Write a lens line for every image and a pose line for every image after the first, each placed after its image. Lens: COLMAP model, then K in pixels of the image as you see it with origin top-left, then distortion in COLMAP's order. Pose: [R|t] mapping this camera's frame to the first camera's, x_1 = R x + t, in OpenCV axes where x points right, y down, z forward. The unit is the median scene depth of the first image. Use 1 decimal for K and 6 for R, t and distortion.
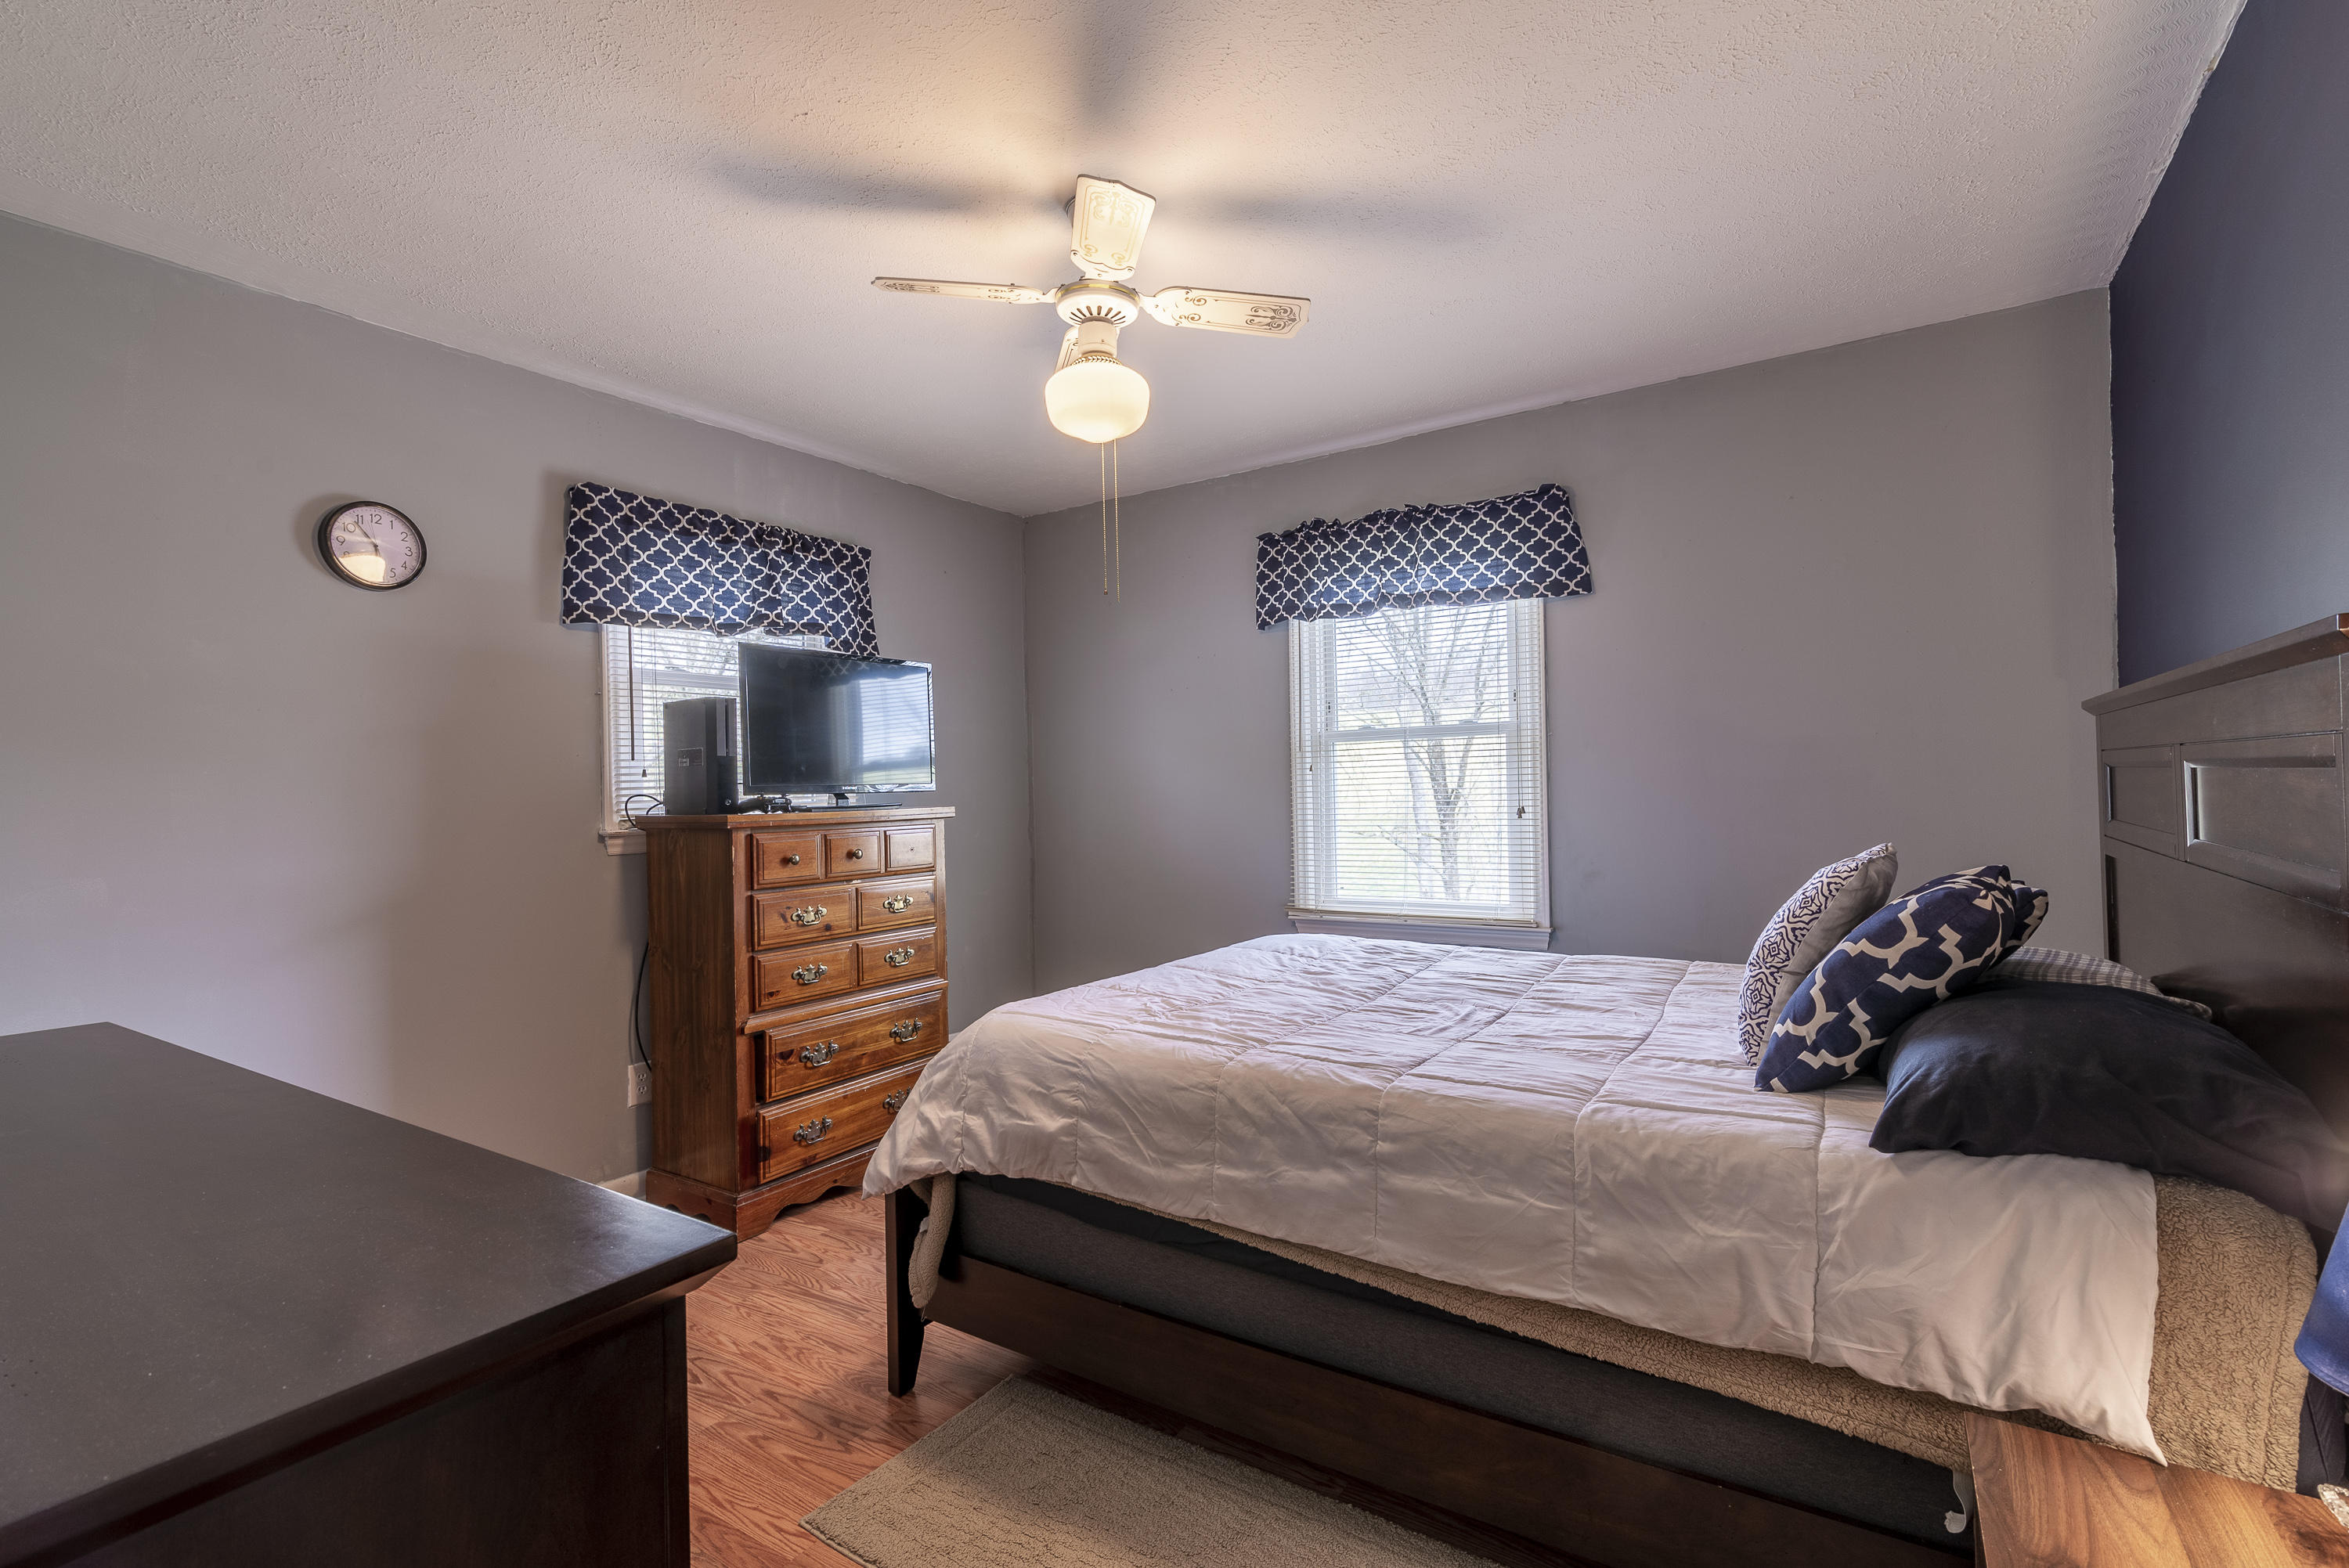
lens RADIAL K [[1041.7, 0, 1174.5], [0, 1041.7, 784.0], [0, 0, 1]] dist [0.000950, -0.000168]
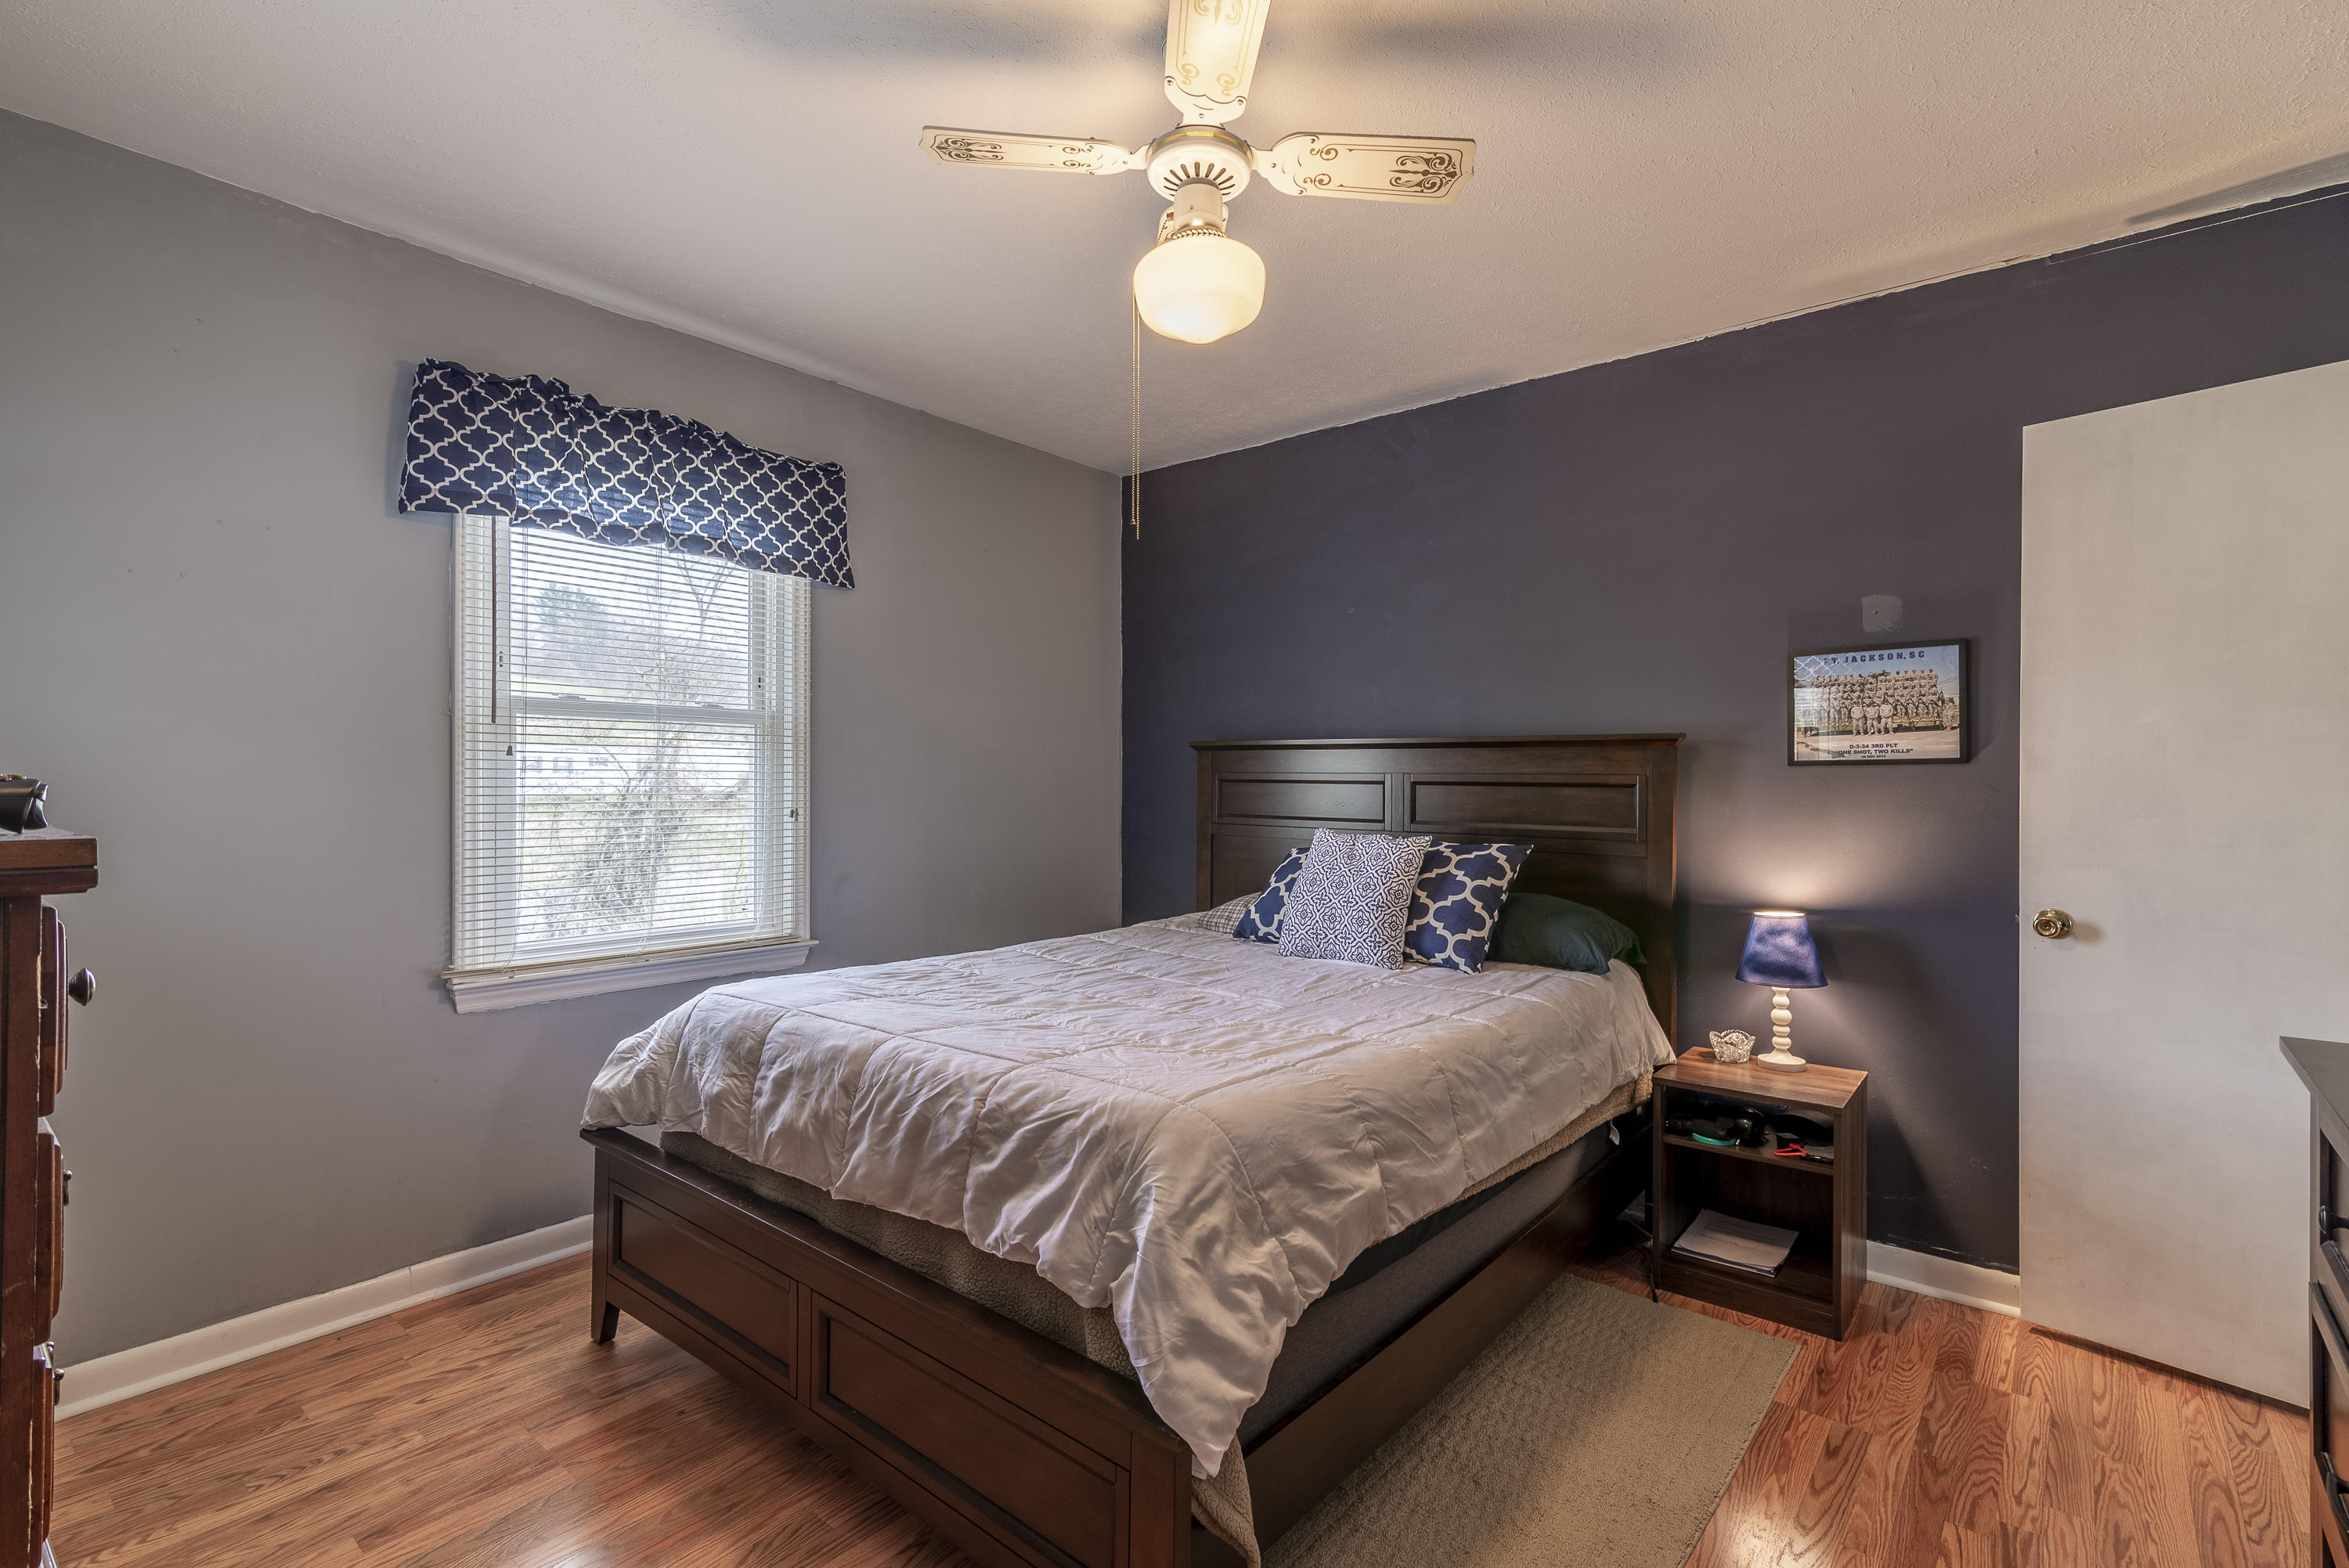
lens RADIAL K [[1103.4, 0, 1135.5], [0, 1103.4, 767.9], [0, 0, 1]] dist [0.014977, -0.001552]
pose [[0.128126, 0.032316, 0.991231, -0.893961], [-0.017001, 0.999394, -0.030384, 0.017735], [-0.991612, -0.012959, 0.128598, 0.920039]]
